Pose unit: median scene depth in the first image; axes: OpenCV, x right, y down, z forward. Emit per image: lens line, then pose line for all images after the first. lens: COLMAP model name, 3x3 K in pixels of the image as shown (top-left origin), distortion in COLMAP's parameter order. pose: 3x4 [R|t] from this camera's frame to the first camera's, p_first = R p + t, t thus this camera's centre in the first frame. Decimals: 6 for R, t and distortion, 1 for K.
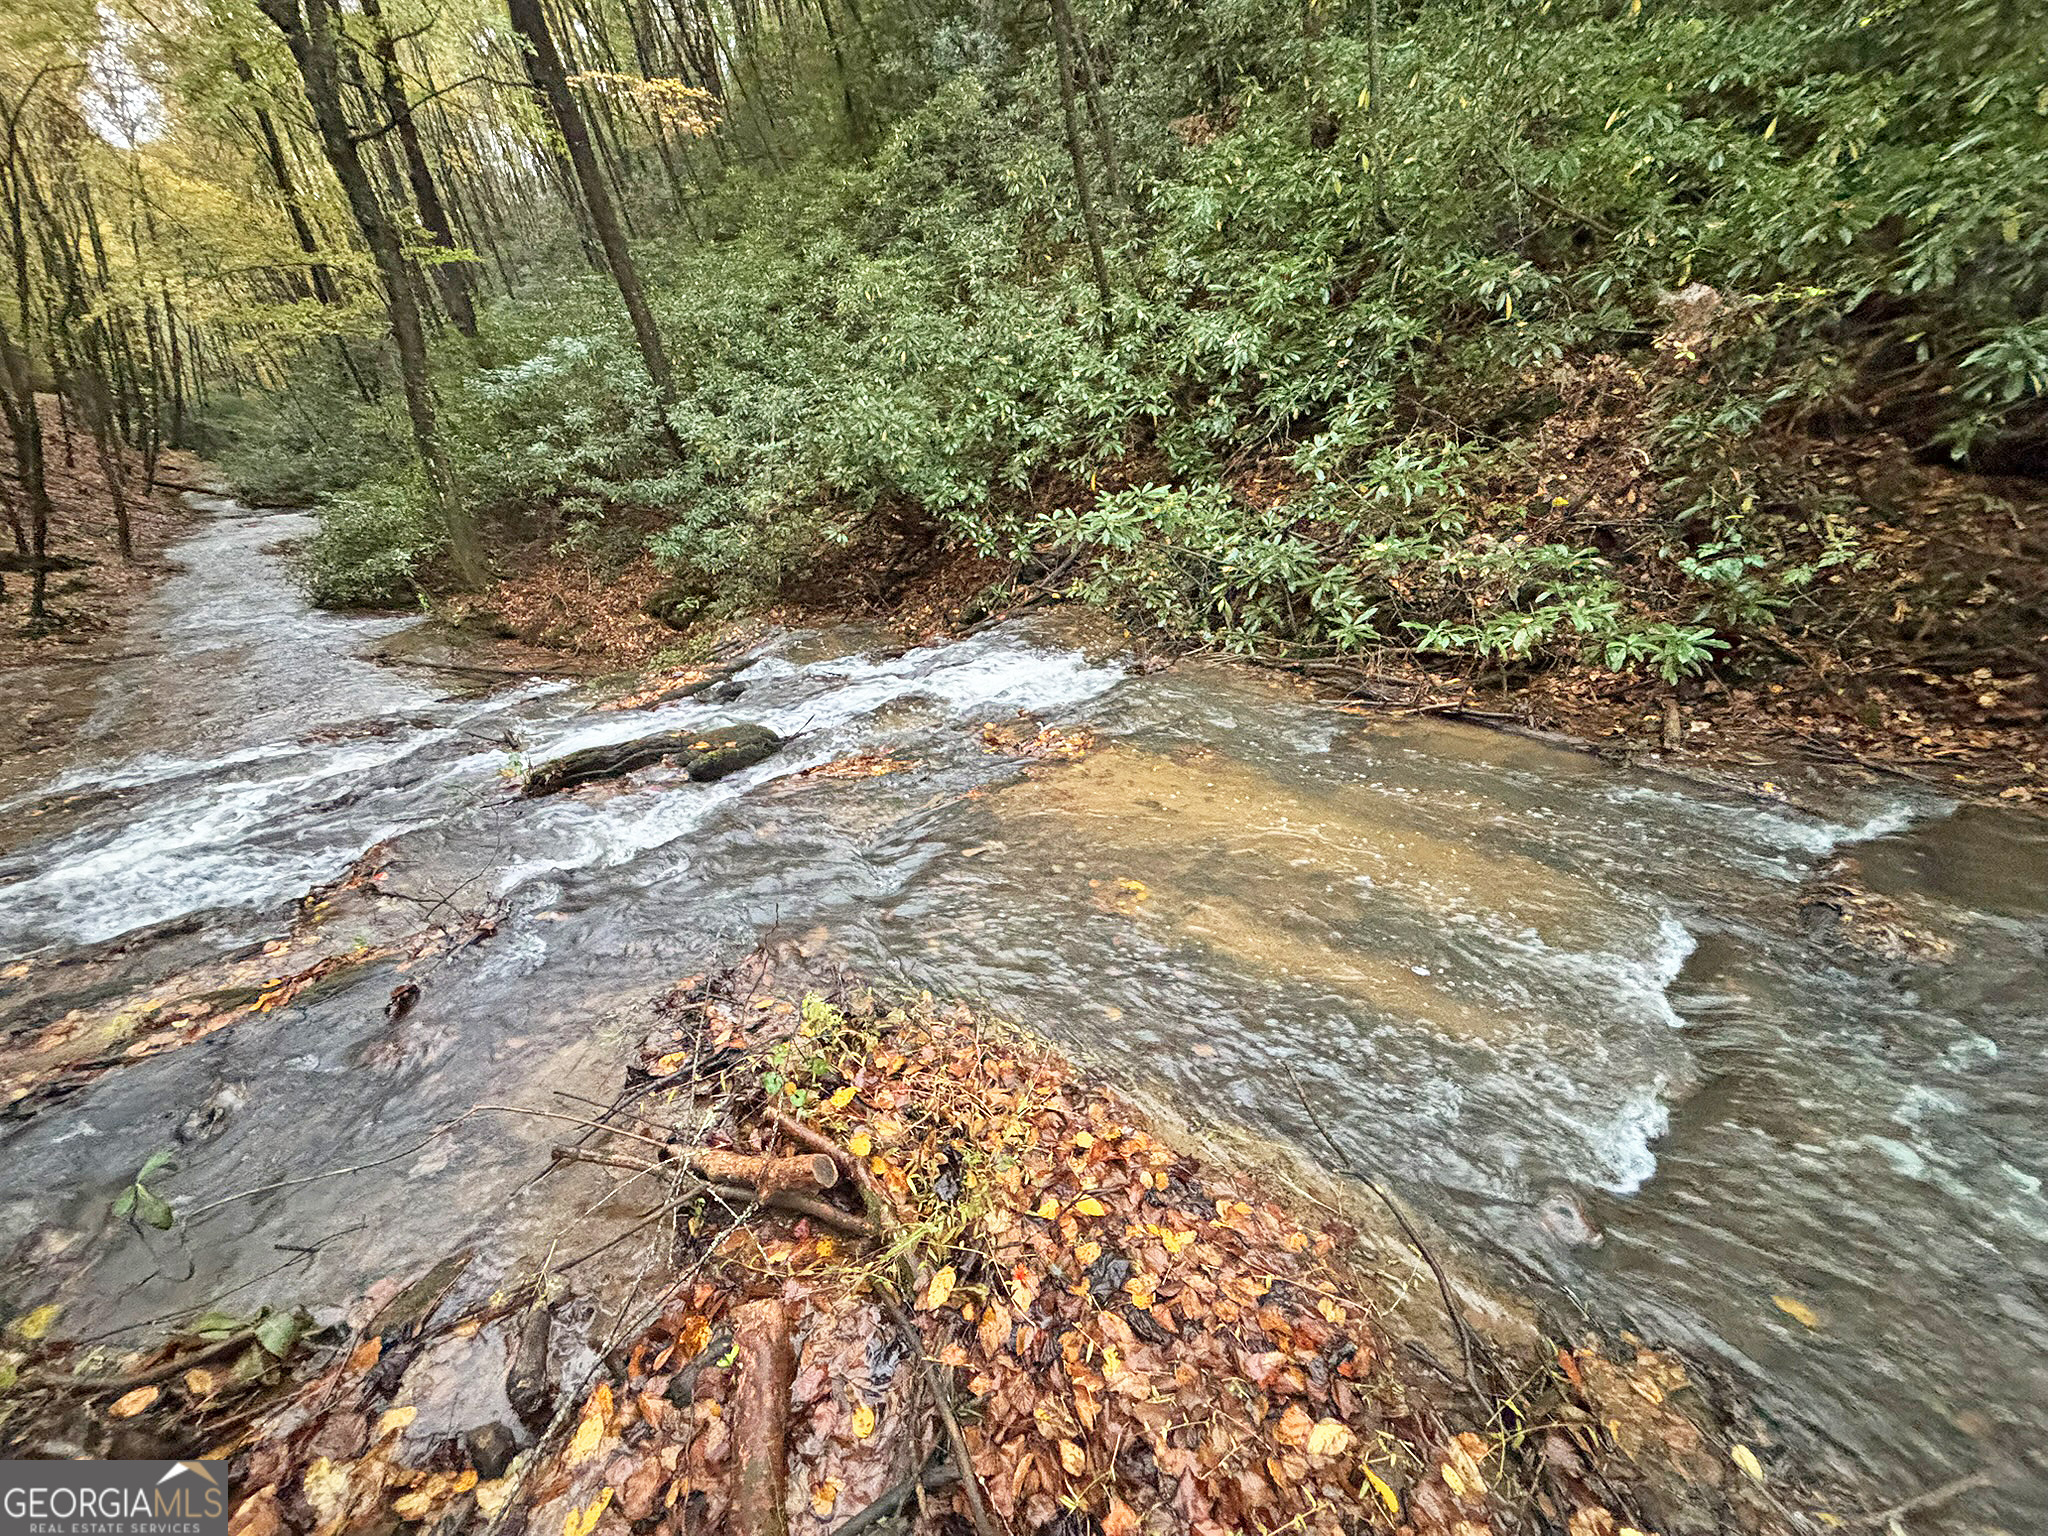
lens RADIAL K [[828.6, 0, 1022.3], [0, 828.6, 767.0], [0, 0, 1]] dist [-0.003864, 0.000595]
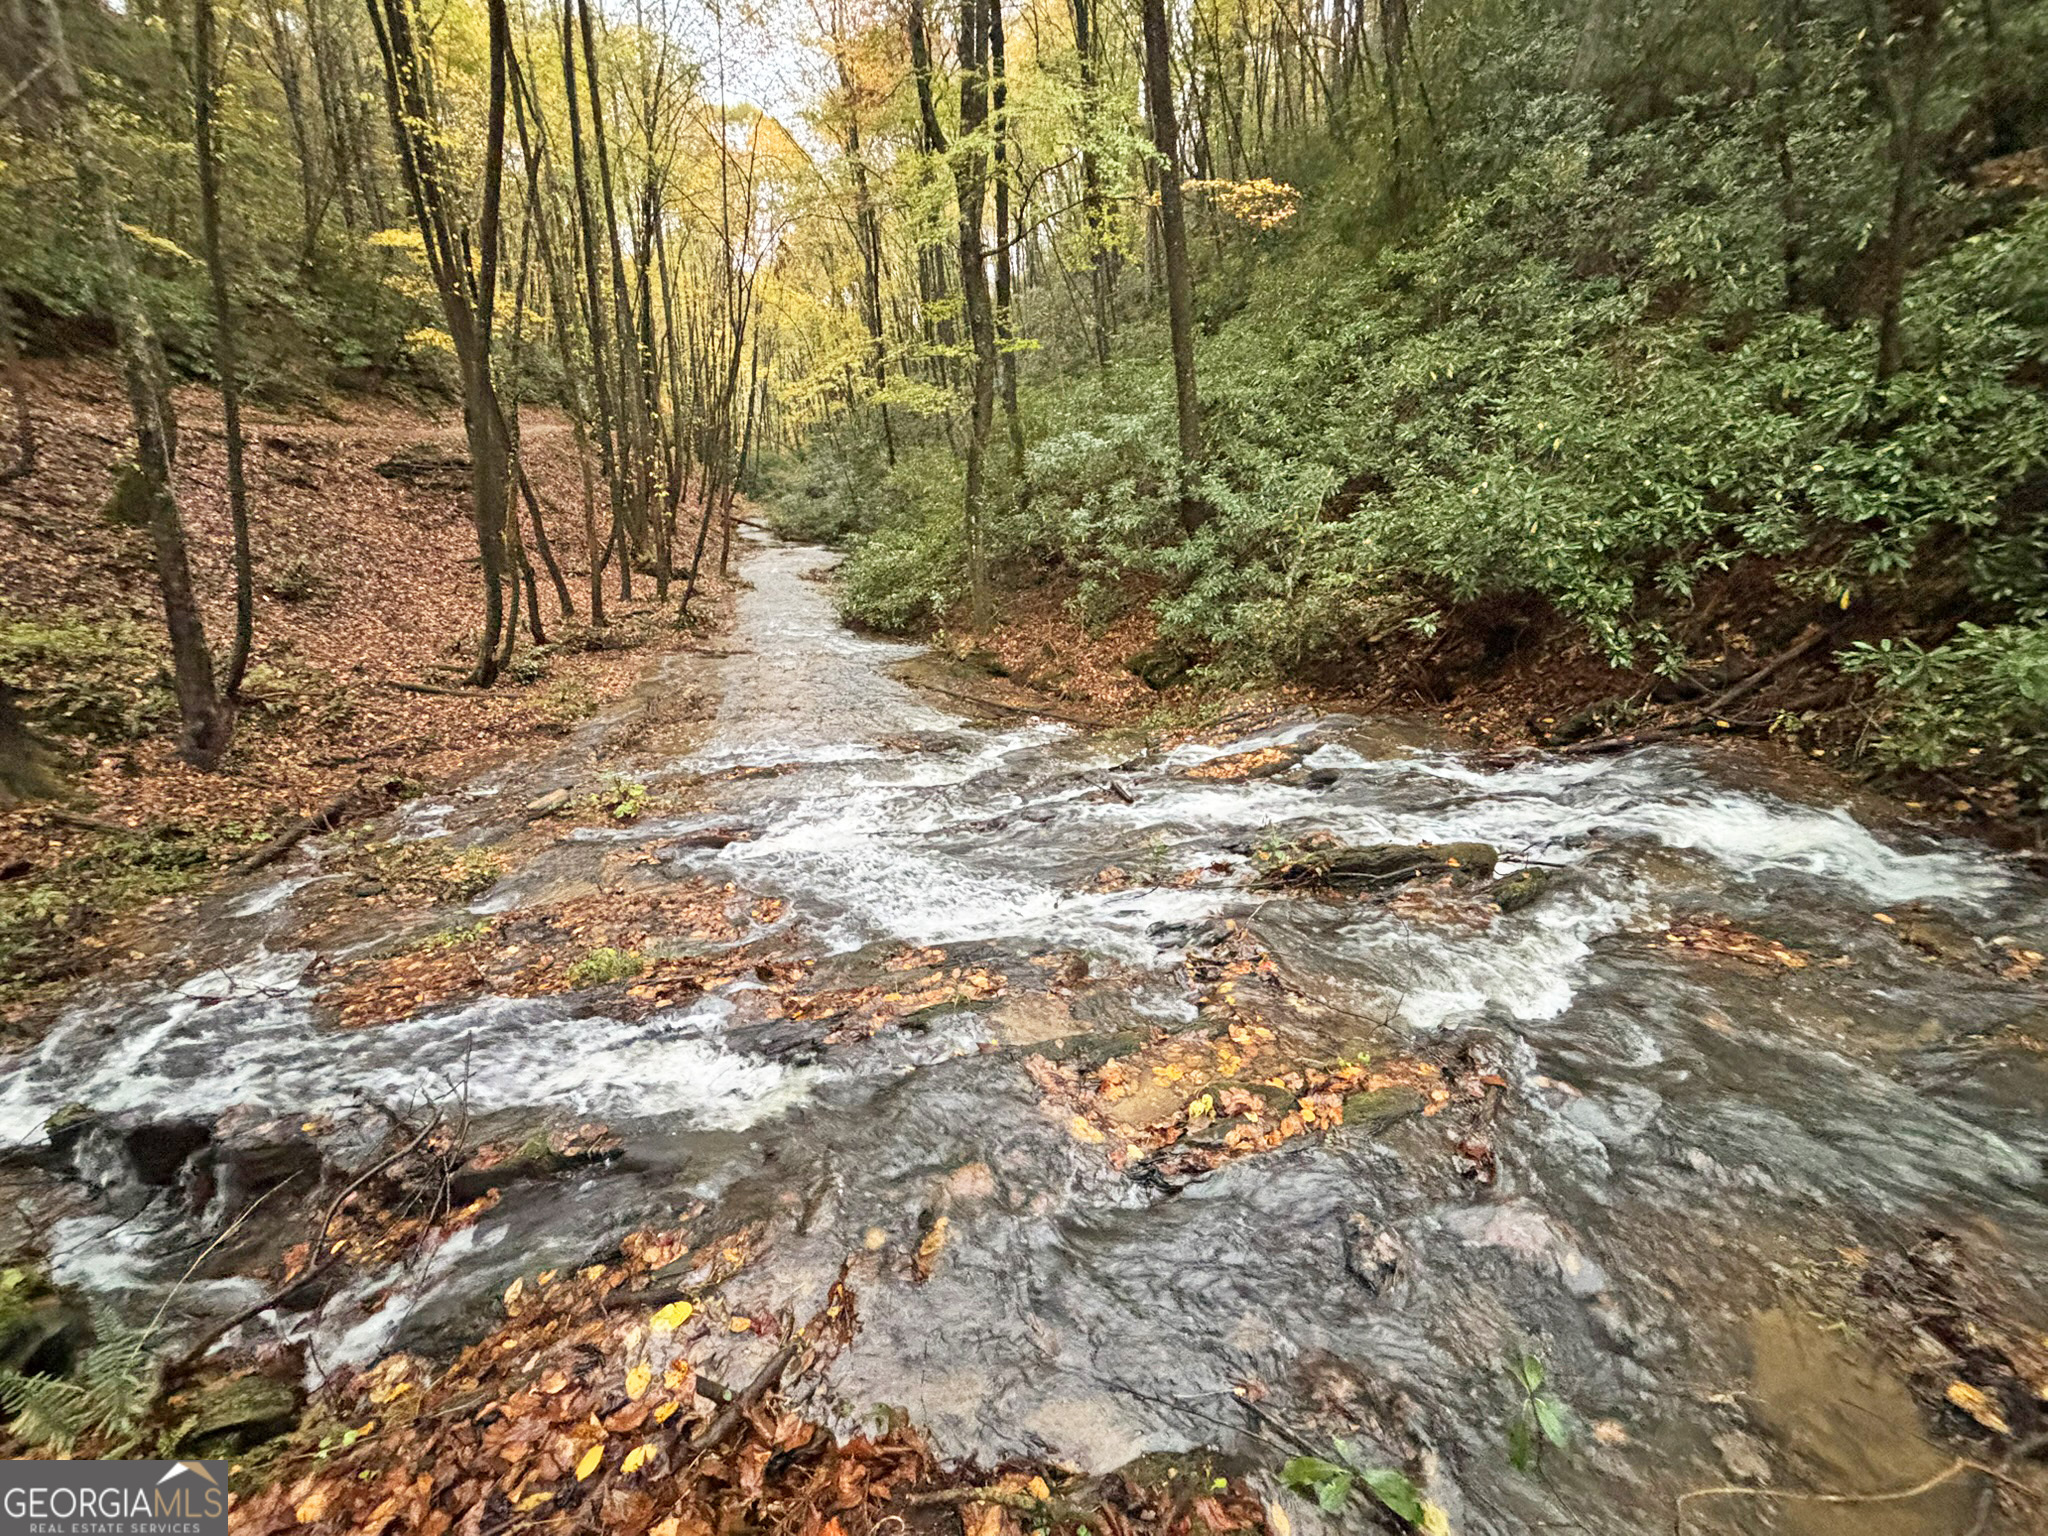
lens RADIAL K [[828.6, 0, 1017.7], [0, 828.6, 766.6], [0, 0, 1]] dist [-0.003864, 0.000595]
pose [[0.908978, 0.165143, -0.382736, -0.254800], [-0.191986, 0.980851, -0.032739, -0.004329], [0.370000, 0.103239, 0.923278, -0.017562]]
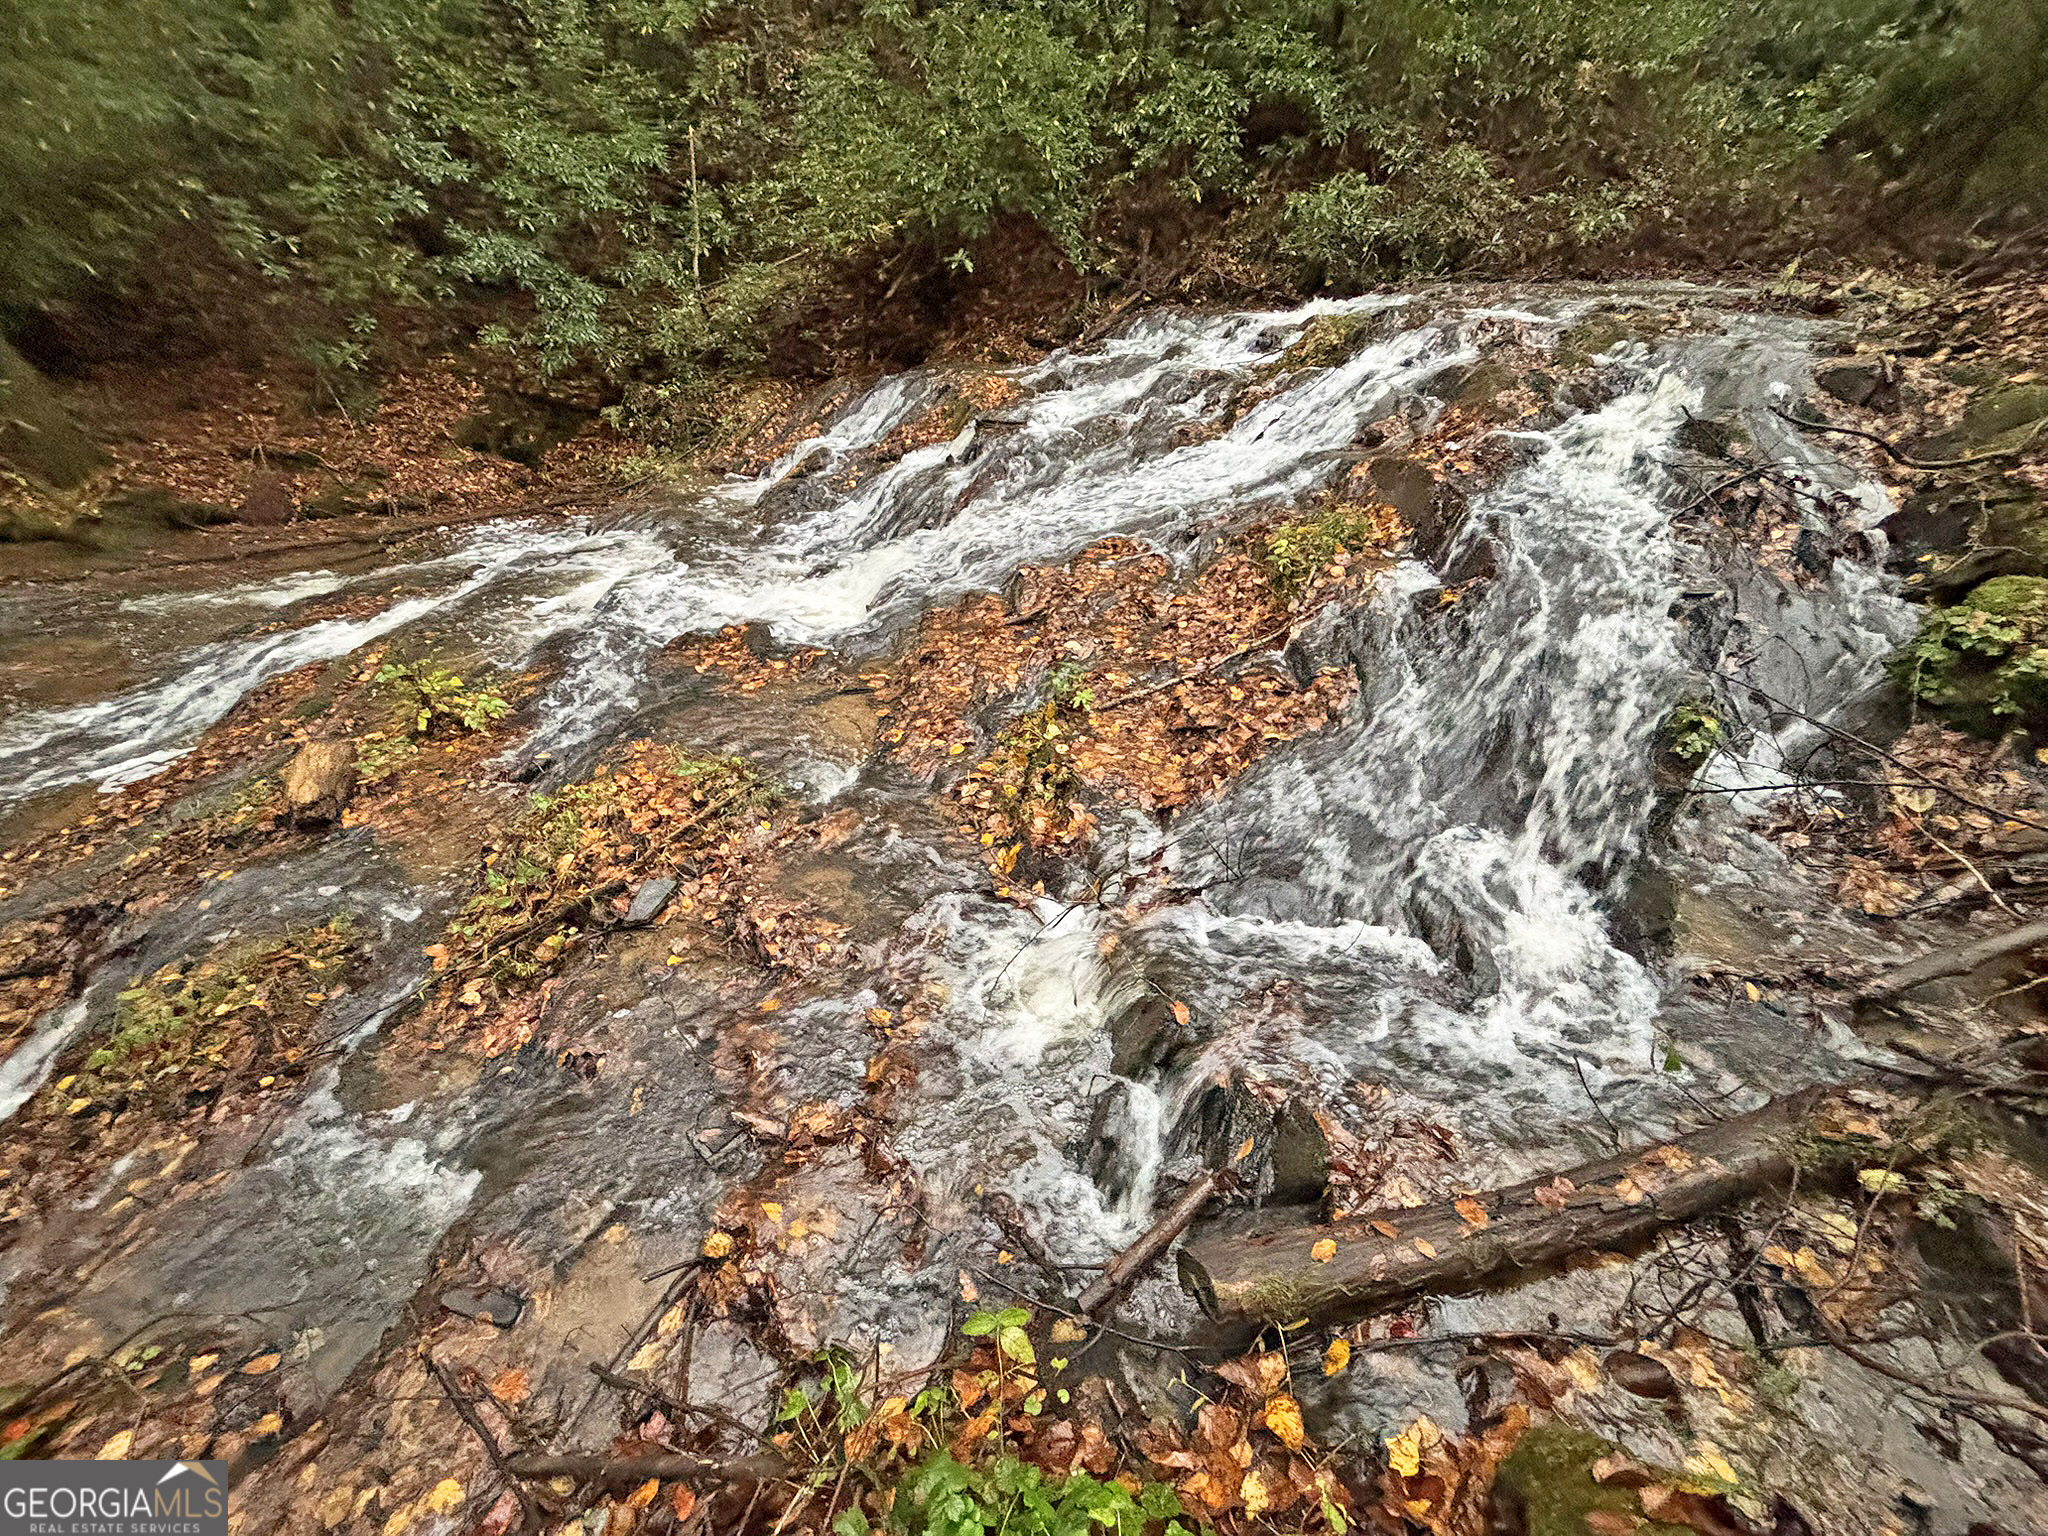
lens RADIAL K [[829.3, 0, 1027.0], [0, 829.3, 764.9], [0, 0, 1]] dist [-0.004062, 0.000987]
pose [[0.702940, -0.375803, 0.603860, -1.068829], [0.294617, 0.926599, 0.233697, 0.103146], [-0.647361, 0.013633, 0.762062, 0.123776]]
